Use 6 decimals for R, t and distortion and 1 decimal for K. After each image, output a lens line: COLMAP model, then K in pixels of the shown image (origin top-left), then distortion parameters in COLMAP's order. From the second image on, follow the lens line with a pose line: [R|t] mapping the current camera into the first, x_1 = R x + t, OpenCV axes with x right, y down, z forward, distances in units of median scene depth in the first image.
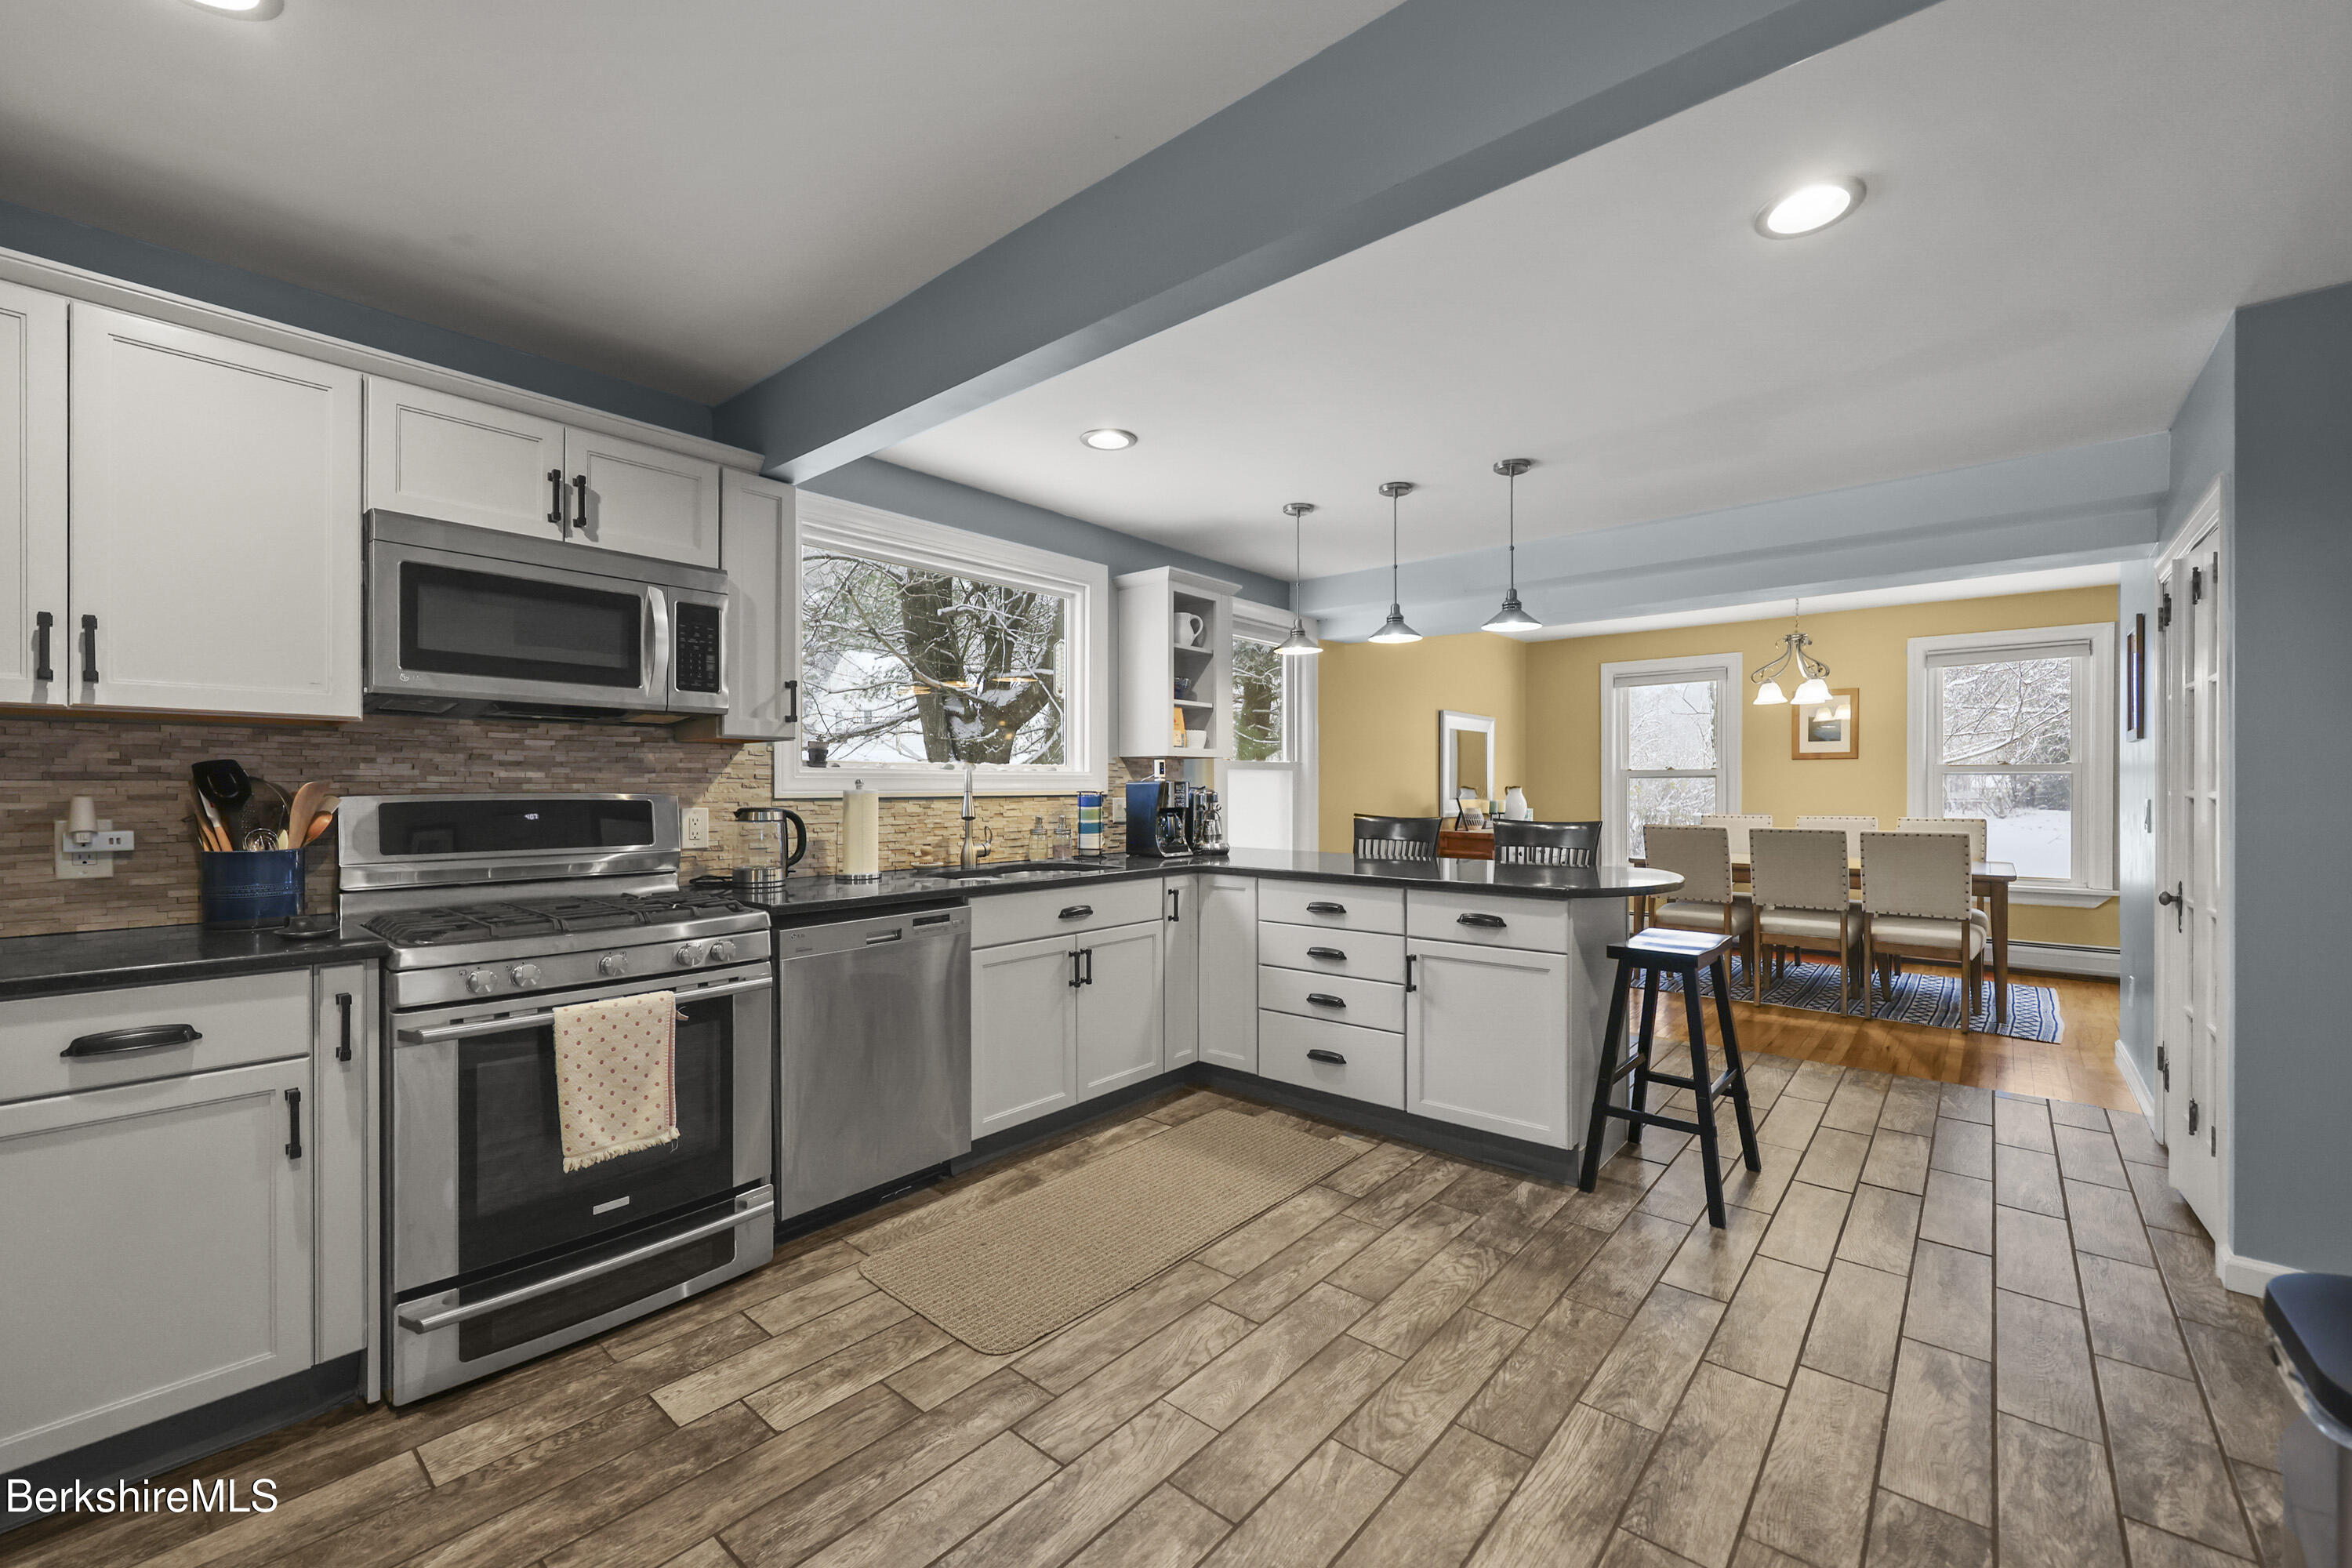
lens RADIAL K [[953.0, 0, 1184.7], [0, 953.0, 790.0], [0, 0, 1]] dist [0.000577, -0.000287]
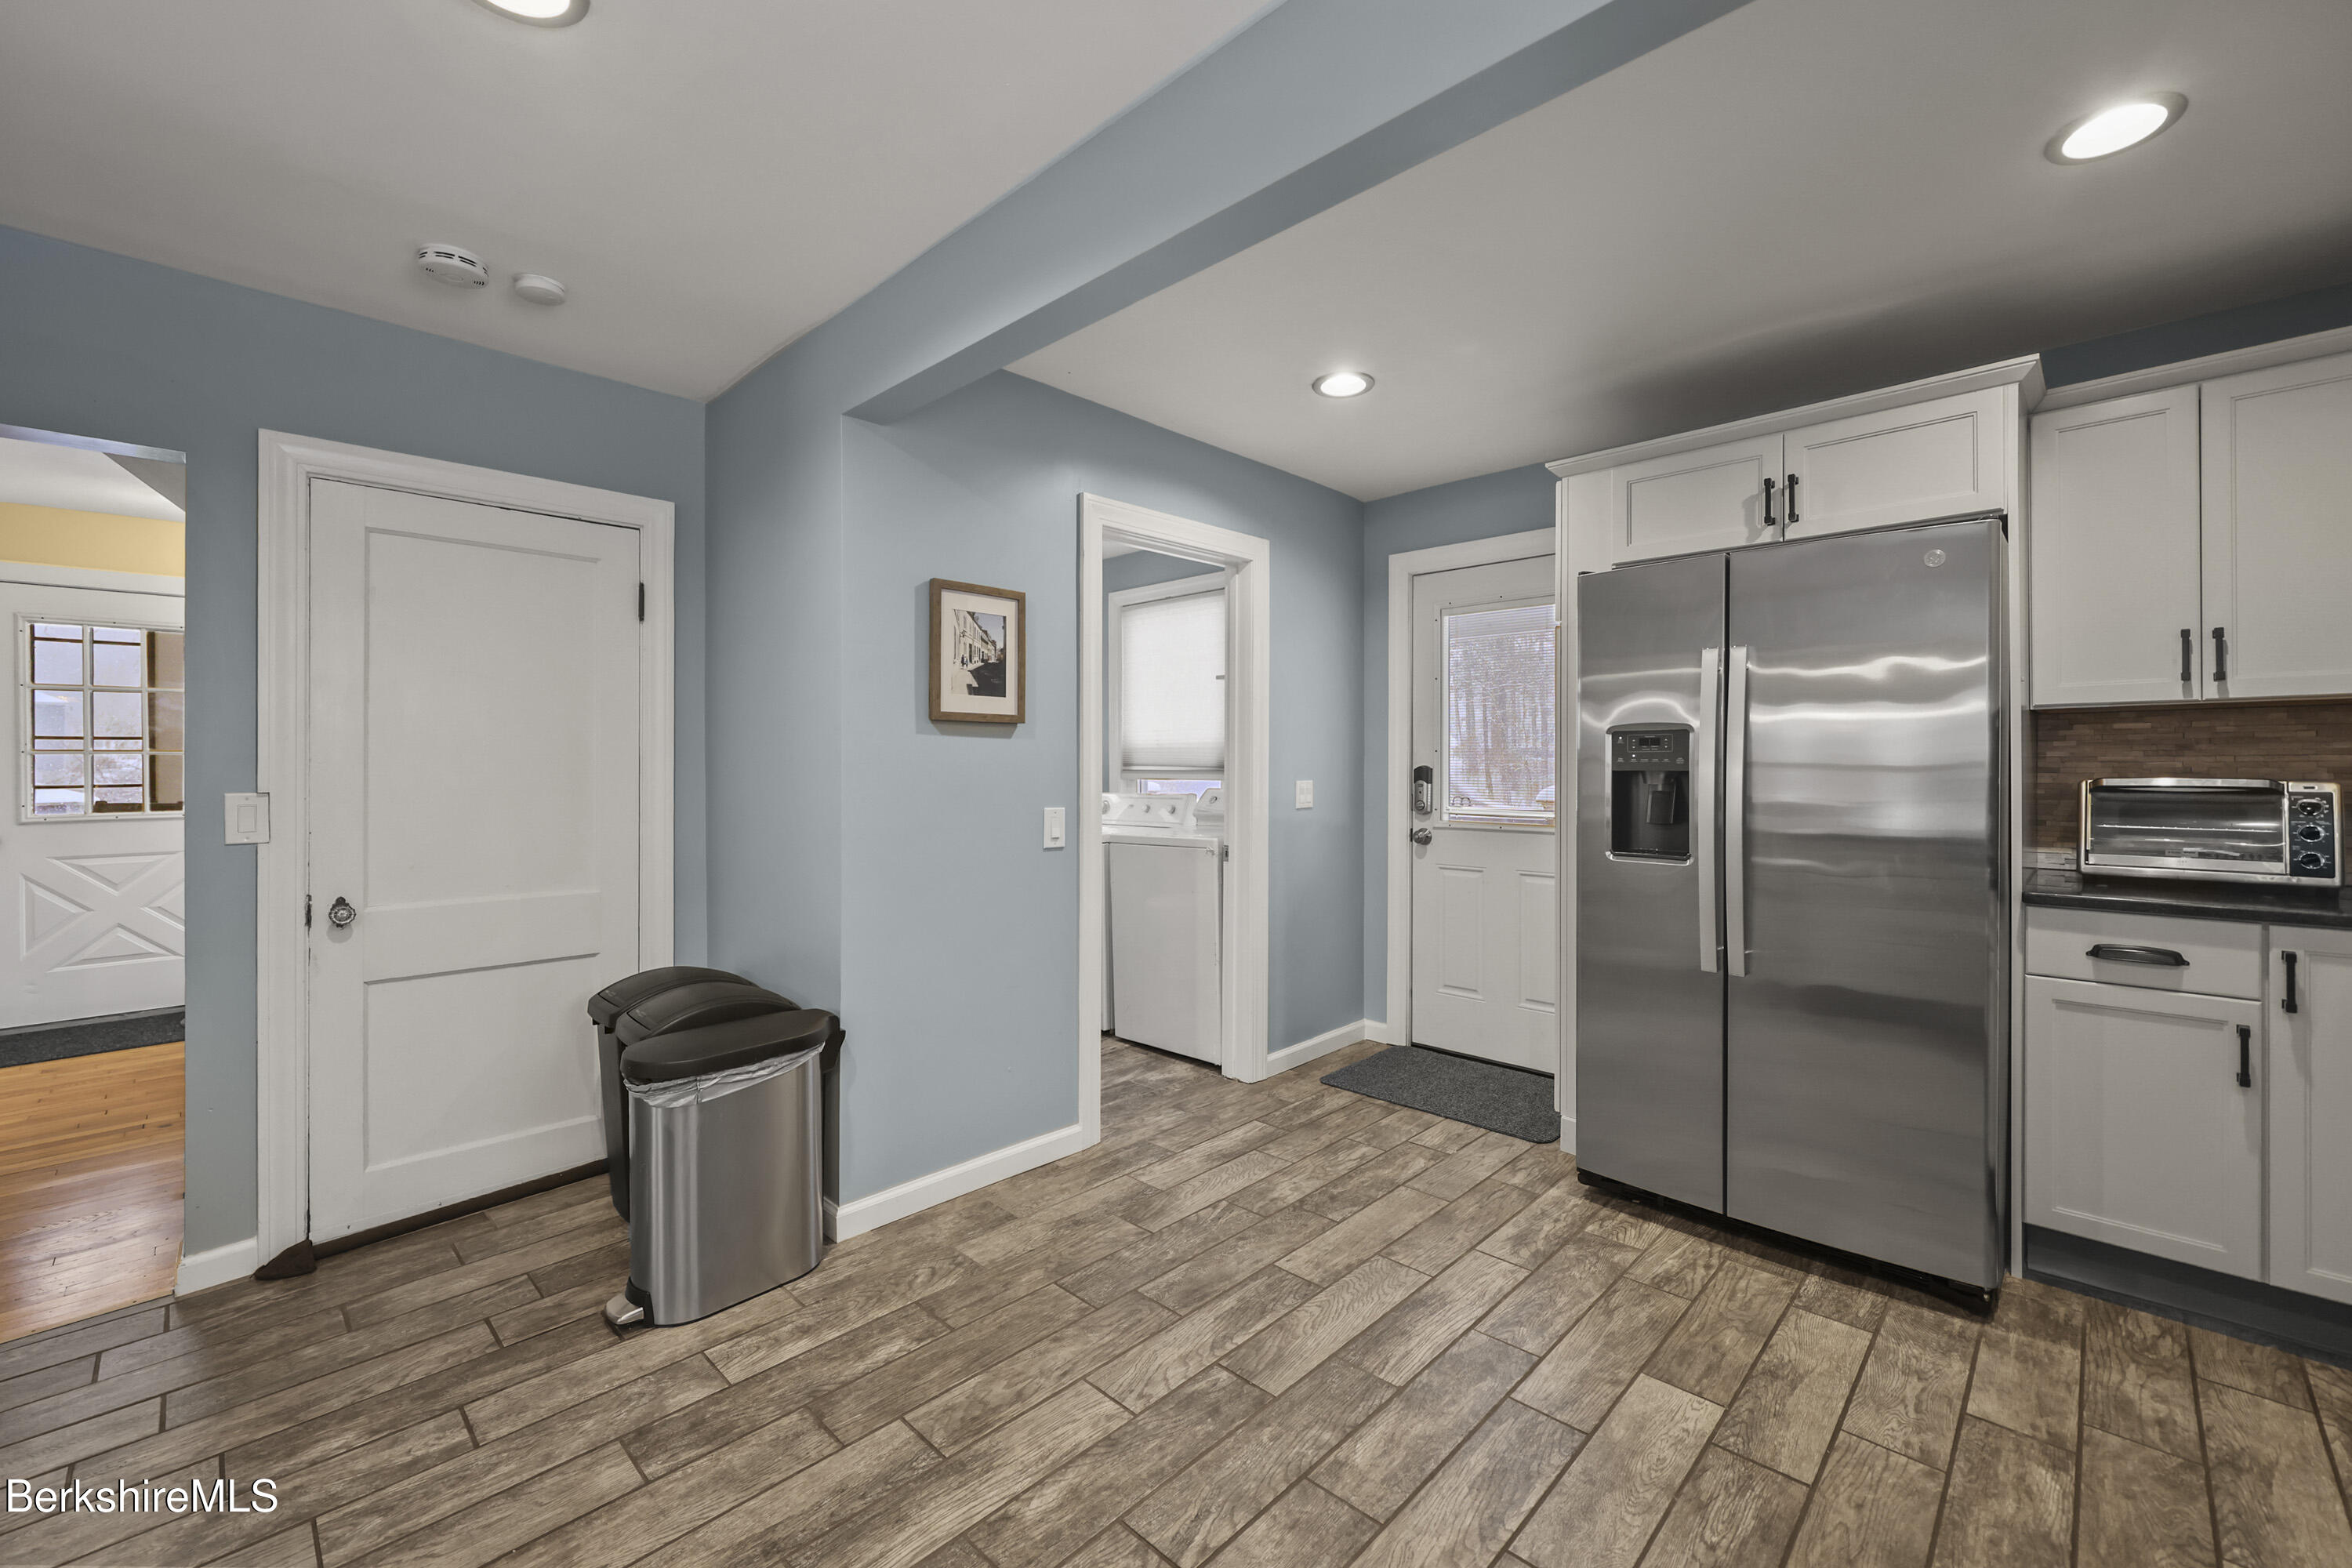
lens RADIAL K [[953.0, 0, 1168.7], [0, 953.0, 765.0], [0, 0, 1]] dist [0.000577, -0.000287]
pose [[-0.997357, 0.004748, 0.072508, 0.068947], [0.004692, 0.999989, -0.000948, -0.003151], [-0.072511, -0.000605, -0.997367, 1.152673]]
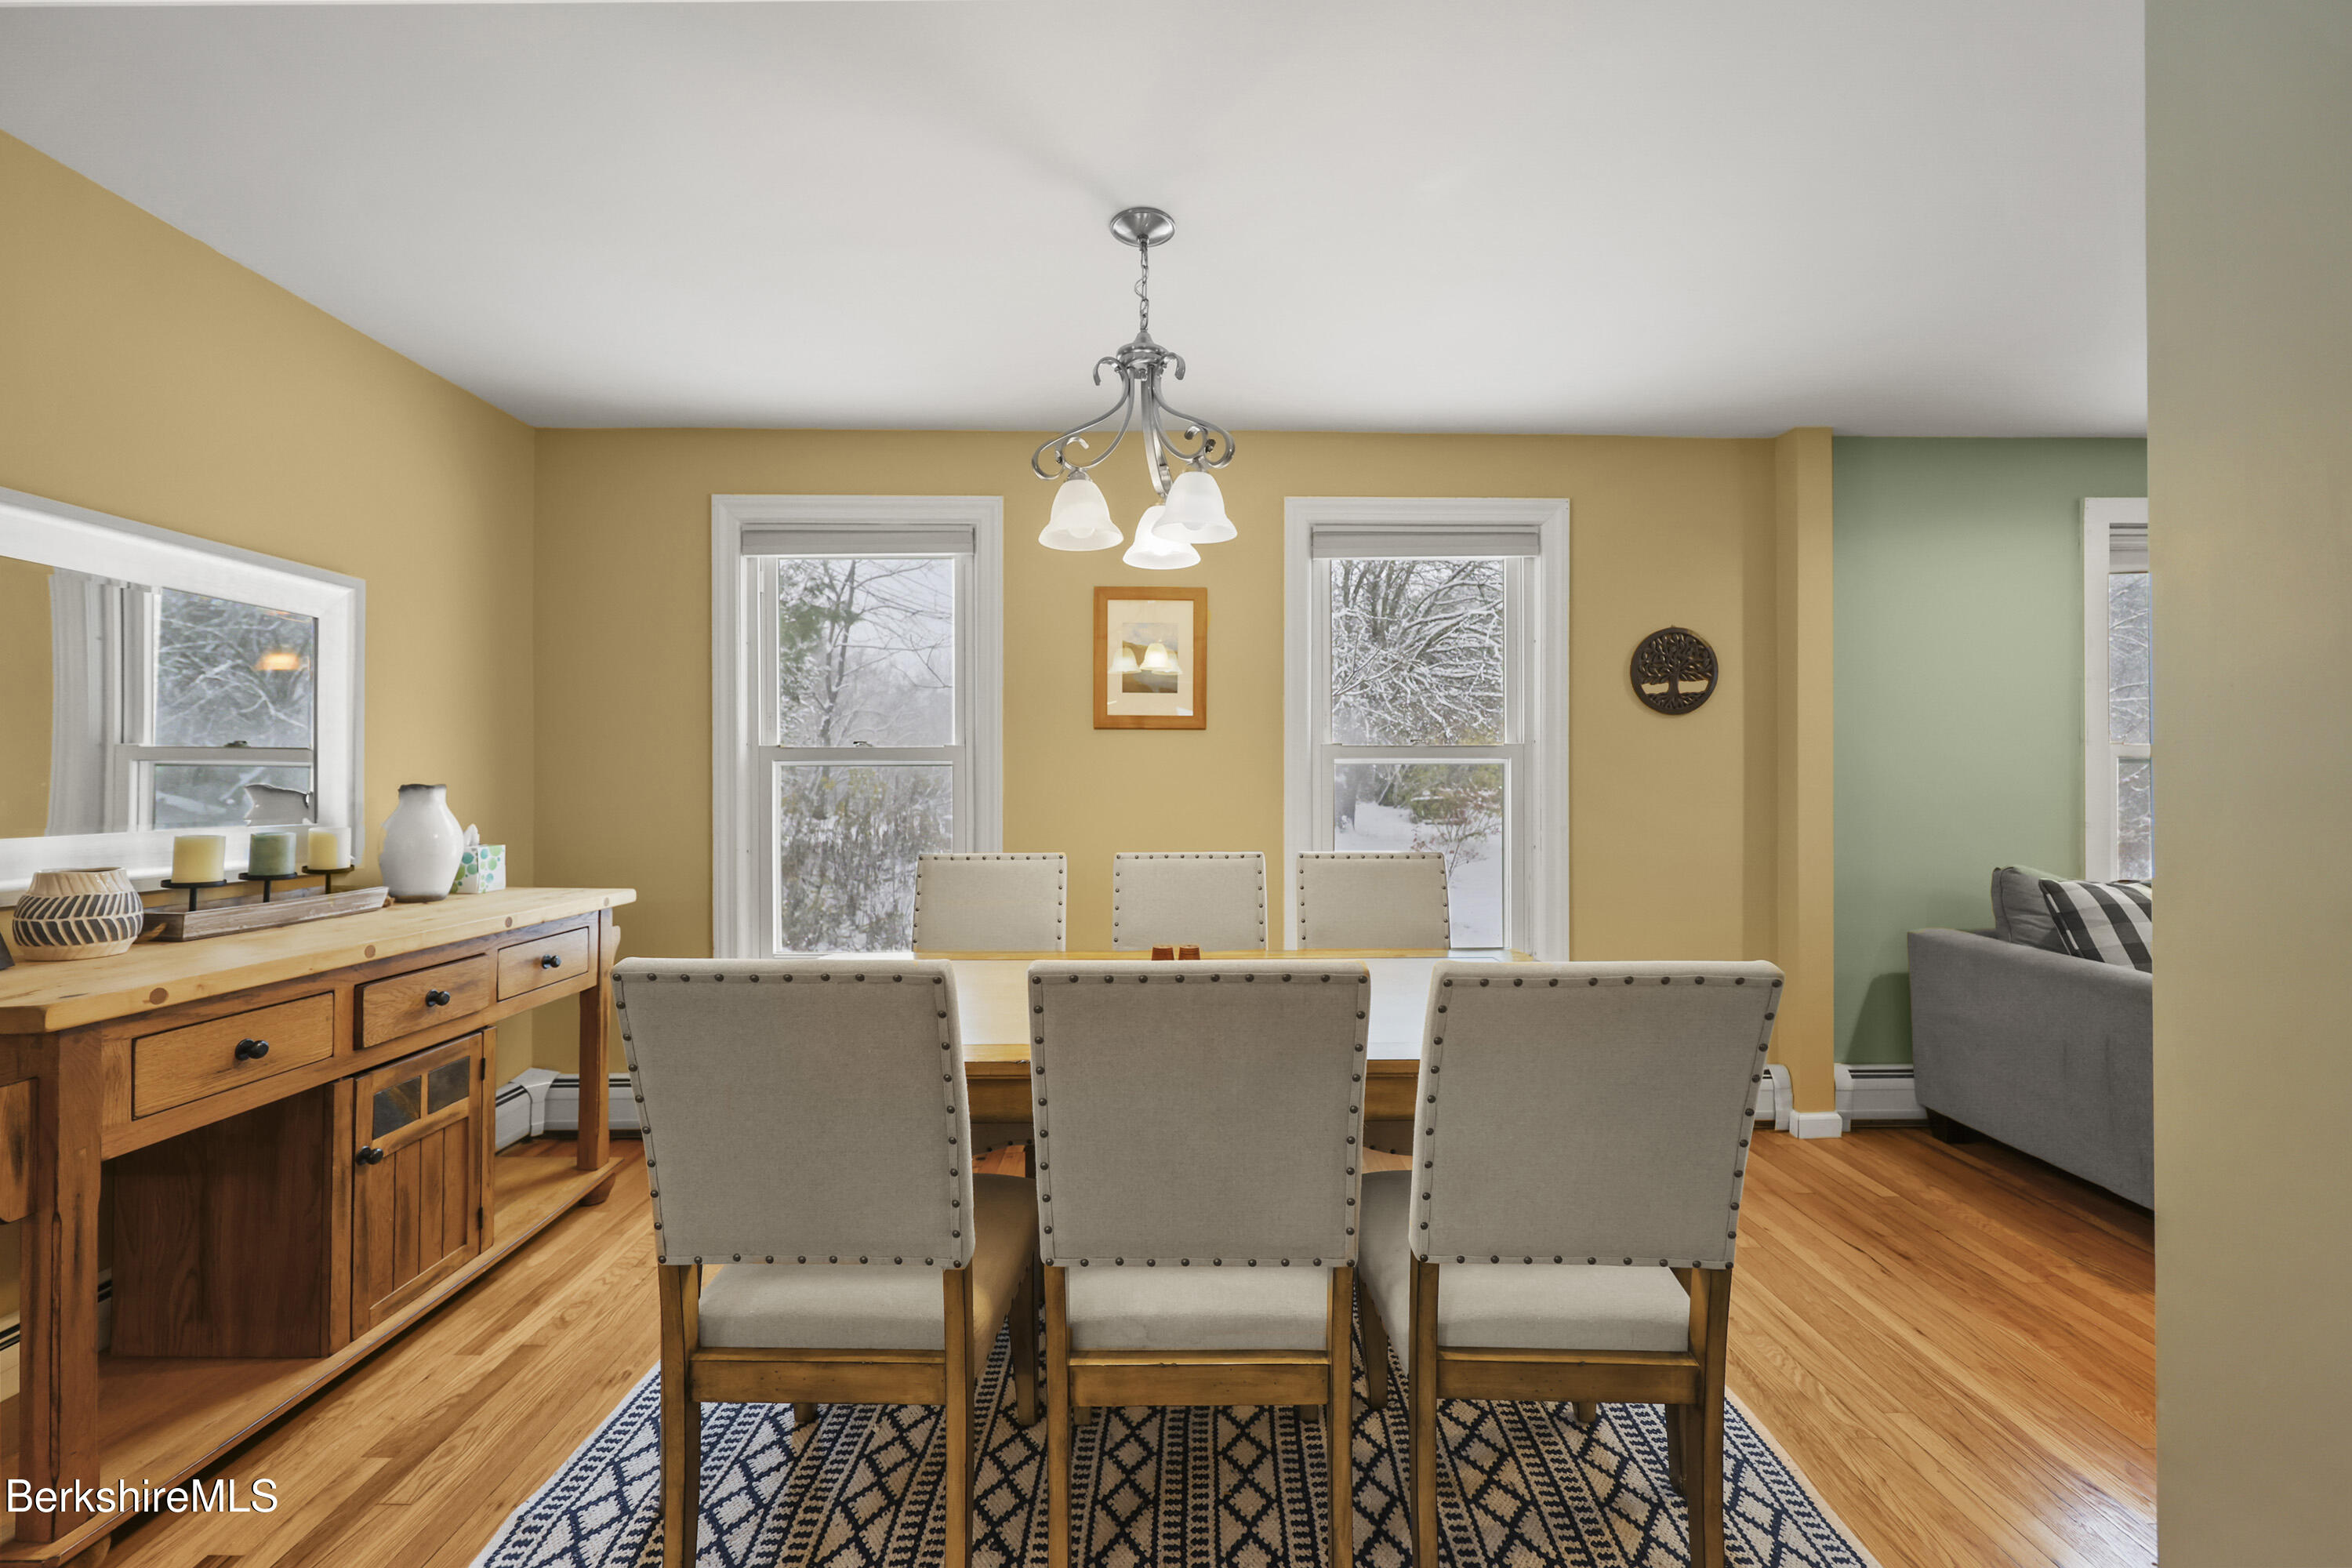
lens RADIAL K [[953.0, 0, 1174.0], [0, 953.0, 777.2], [0, 0, 1]] dist [0.000577, -0.000287]
pose [[0.755232, 0.005005, 0.655439, 0.859607], [-0.001003, 0.999979, -0.006480, -0.011534], [-0.655457, 0.004237, 0.755220, 1.488835]]
